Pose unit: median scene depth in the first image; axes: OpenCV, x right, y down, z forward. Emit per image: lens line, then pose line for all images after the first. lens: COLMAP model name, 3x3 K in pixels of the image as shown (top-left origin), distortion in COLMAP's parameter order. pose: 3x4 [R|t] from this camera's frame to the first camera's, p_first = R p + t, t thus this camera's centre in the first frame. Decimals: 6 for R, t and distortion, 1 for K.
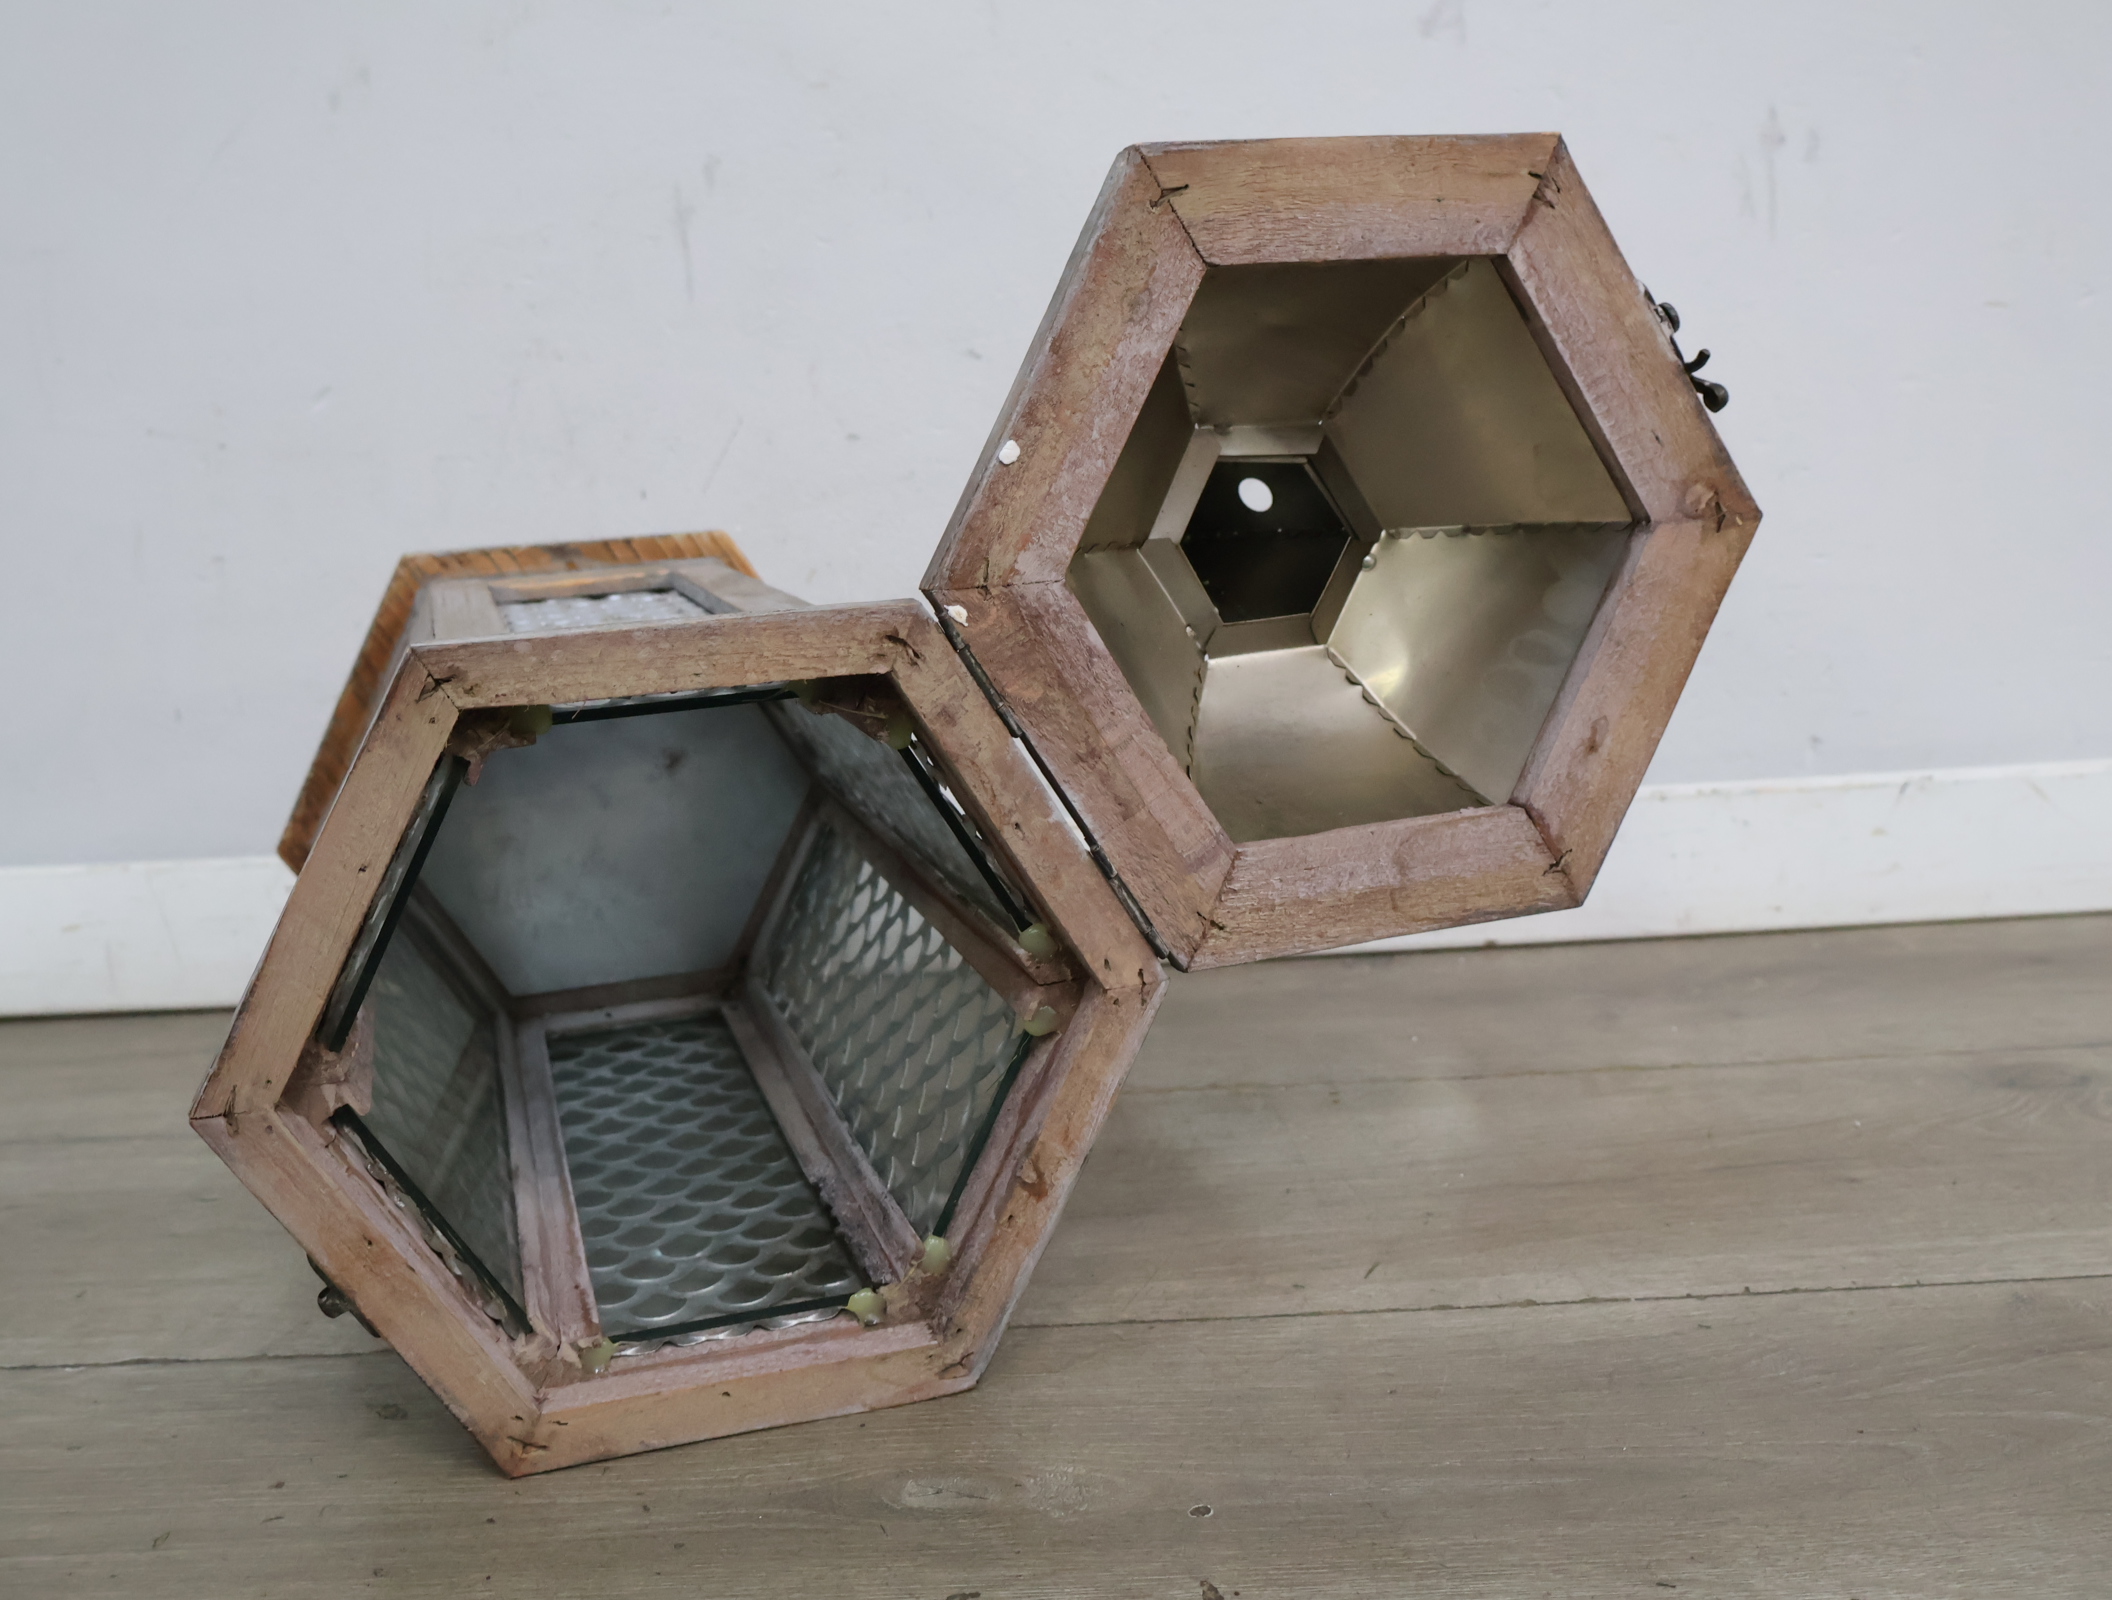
lens RADIAL K [[2077.0, 0, 1041.5], [0, 2077.0, 803.7], [0, 0, 1]] dist [0.009103, -0.001127]
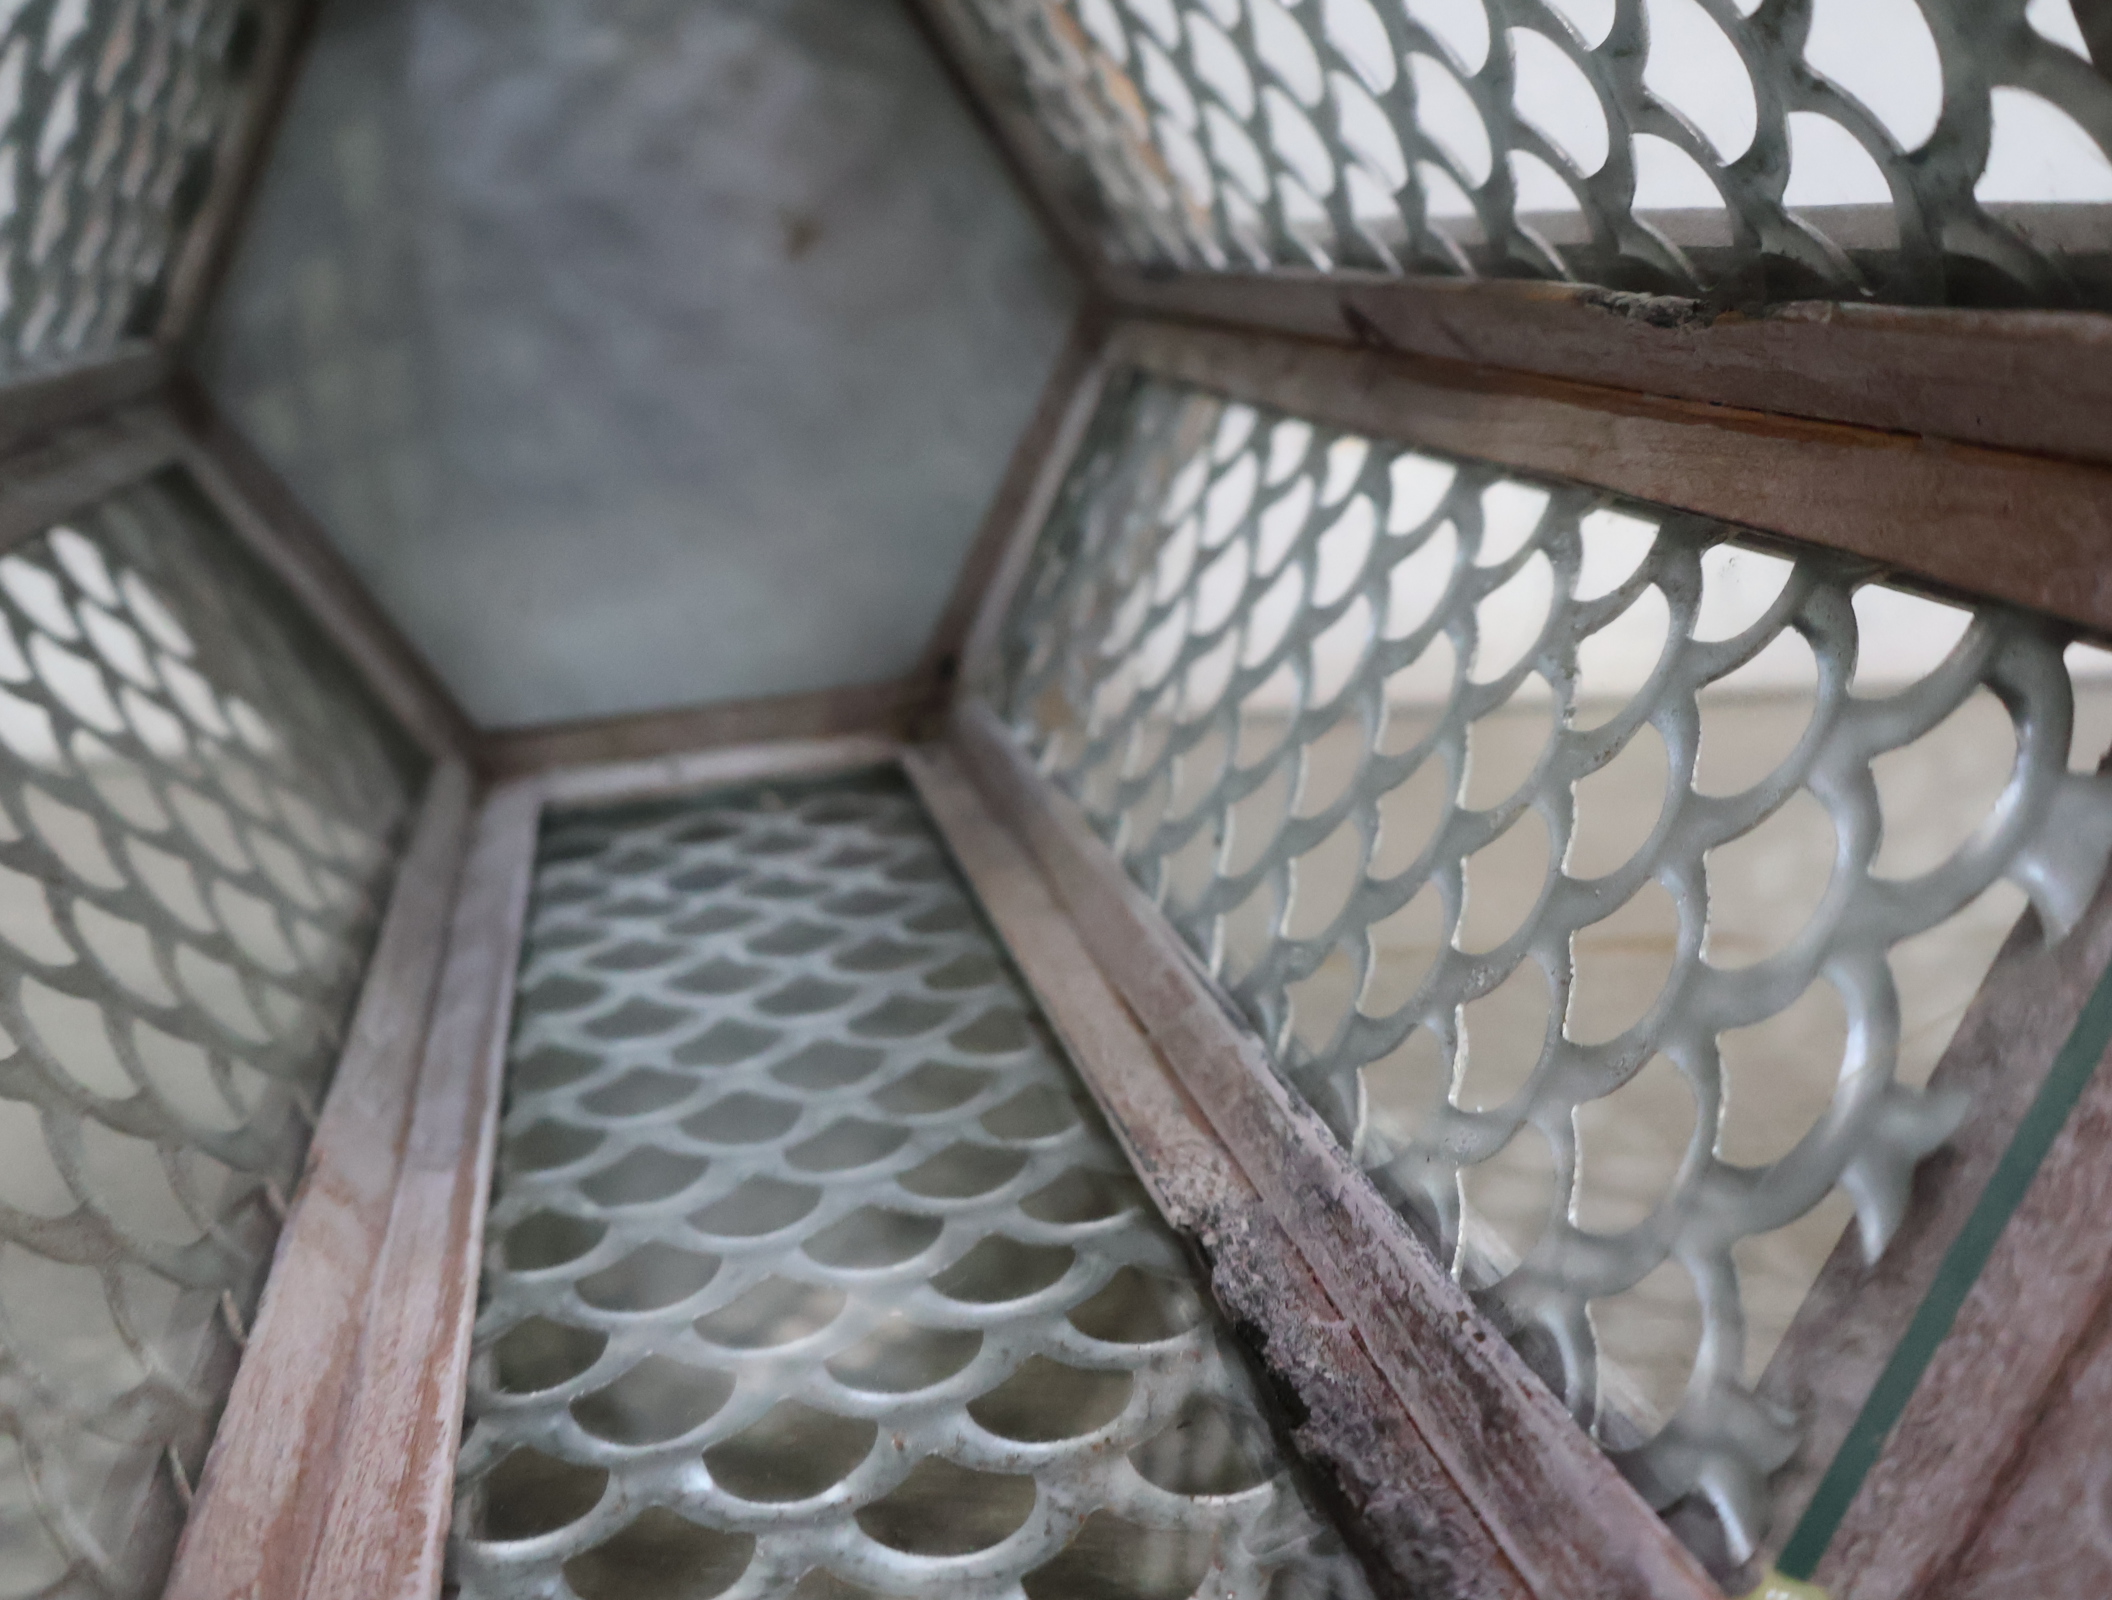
lens RADIAL K [[2070.0, 0, 1036.3], [0, 2070.0, 806.6], [0, 0, 1]] dist [0.010380, 0.008347]
pose [[0.996072, 0.007969, -0.088183, -0.089185], [-0.000254, 0.996195, 0.087156, 0.074638], [0.088542, -0.086791, 0.992284, 0.579162]]
